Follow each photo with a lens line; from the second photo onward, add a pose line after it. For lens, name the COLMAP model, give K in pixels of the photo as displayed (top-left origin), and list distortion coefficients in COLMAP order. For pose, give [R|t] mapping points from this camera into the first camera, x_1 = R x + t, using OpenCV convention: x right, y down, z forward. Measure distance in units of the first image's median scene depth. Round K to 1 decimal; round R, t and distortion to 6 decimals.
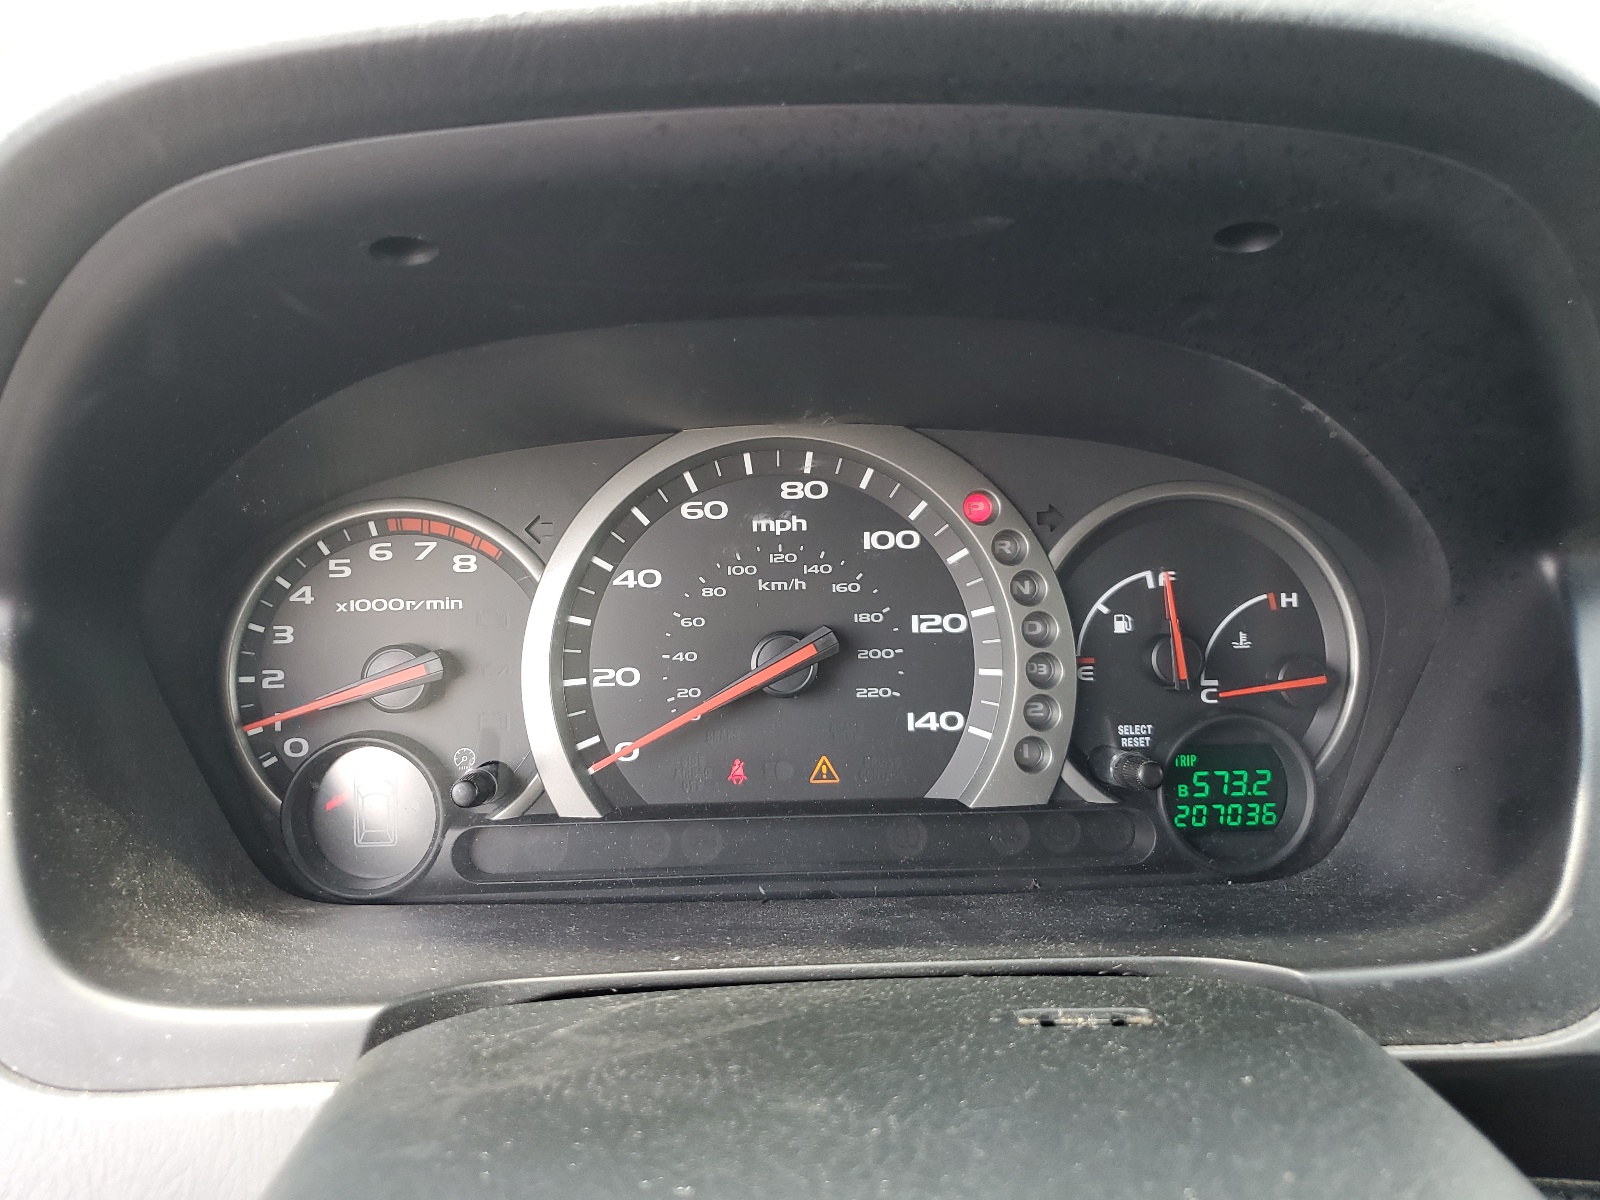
lens RADIAL K [[1227.2, 0, 798.2], [0, 1227.2, 601.6], [0, 0, 1]] dist [-0.000244, 0.001247]
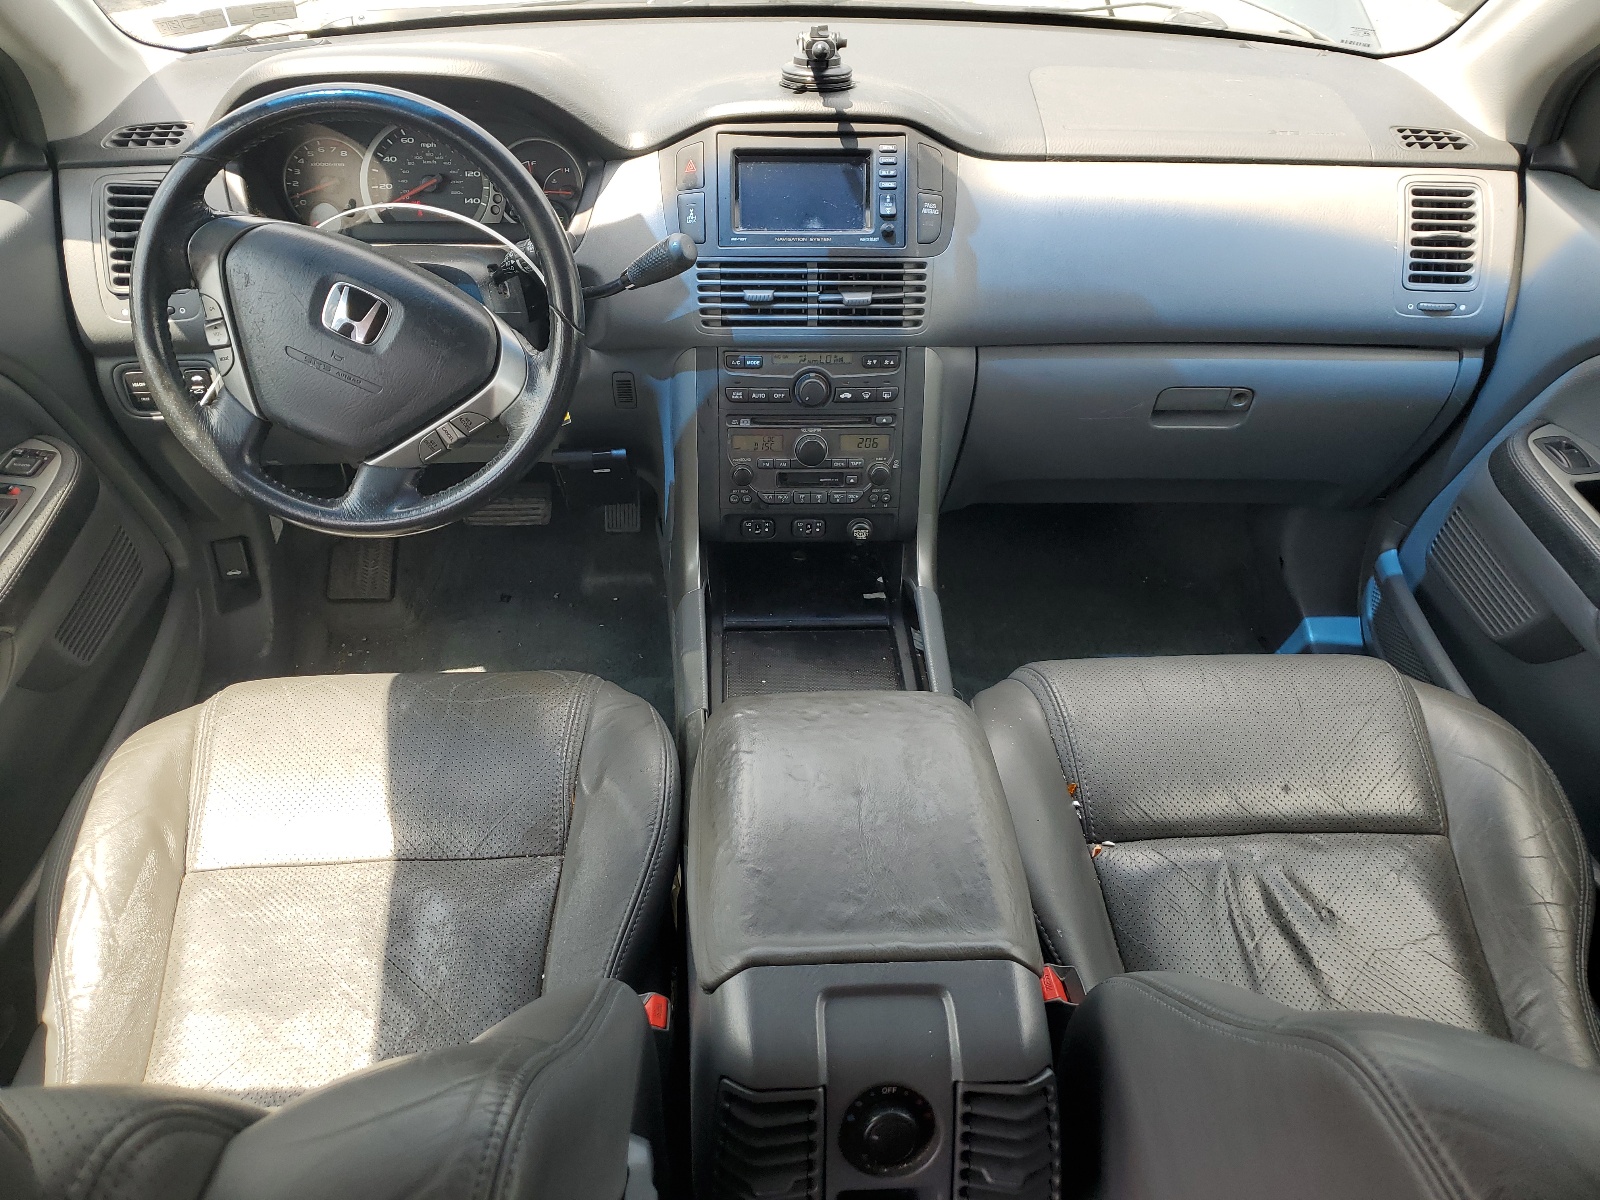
lens RADIAL K [[1227.2, 0, 800.5], [0, 1227.2, 596.4], [0, 0, 1]] dist [-0.000244, 0.001247]
pose [[0.998551, 0.010340, 0.052812, 0.960088], [-0.026984, 0.945284, 0.325131, -0.008943], [-0.046560, -0.326085, 0.944193, -3.121078]]
